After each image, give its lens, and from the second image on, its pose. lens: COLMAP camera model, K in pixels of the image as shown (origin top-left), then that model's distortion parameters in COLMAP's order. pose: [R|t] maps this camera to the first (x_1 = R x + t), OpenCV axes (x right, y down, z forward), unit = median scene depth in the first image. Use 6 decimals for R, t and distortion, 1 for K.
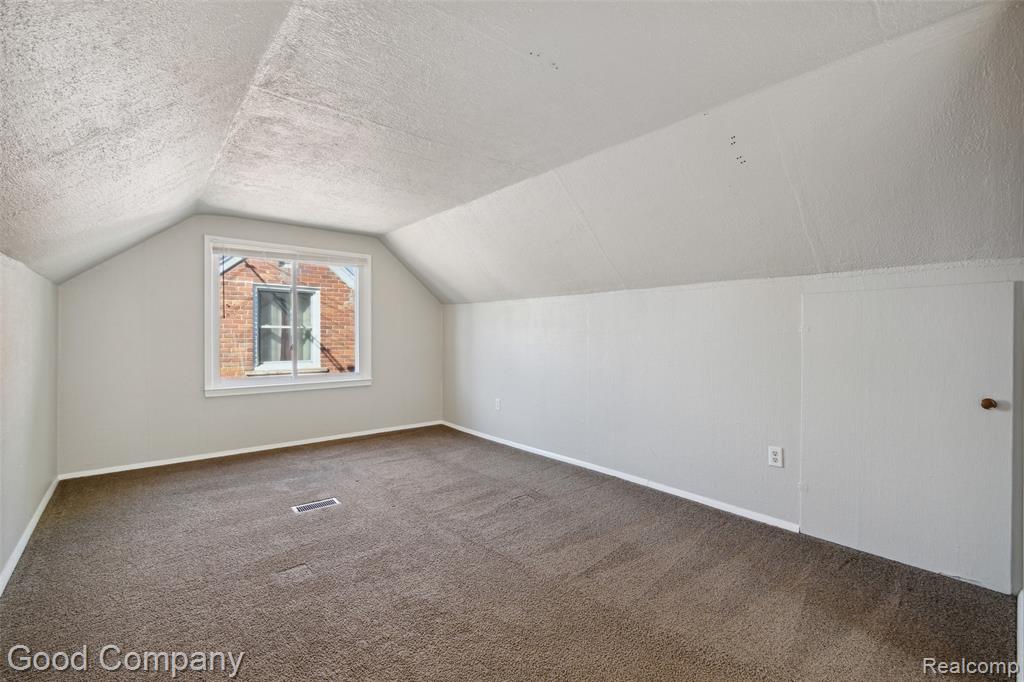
lens RADIAL K [[442.4, 0, 507.0], [0, 442.4, 327.2], [0, 0, 1]] dist [-0.002523, 0.000200]
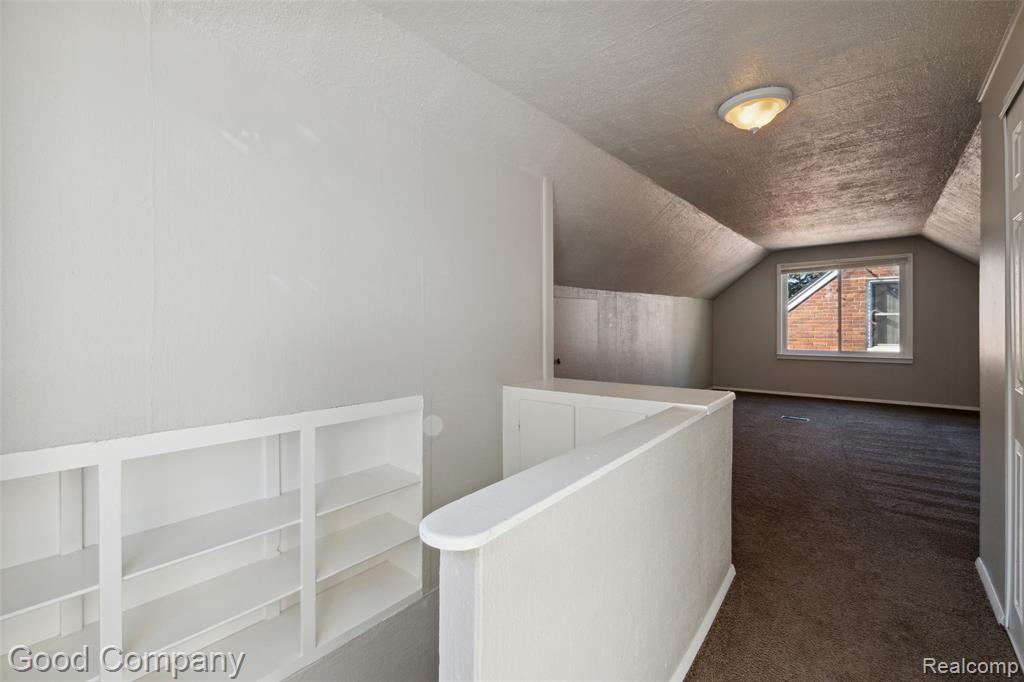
lens RADIAL K [[442.4, 0, 507.0], [0, 442.4, 327.2], [0, 0, 1]] dist [-0.002523, 0.000200]
pose [[0.168639, 0.005454, -0.985663, 0.455768], [0.026555, 0.999597, 0.010075, -0.004833], [0.985320, -0.027873, 0.168426, -0.180094]]
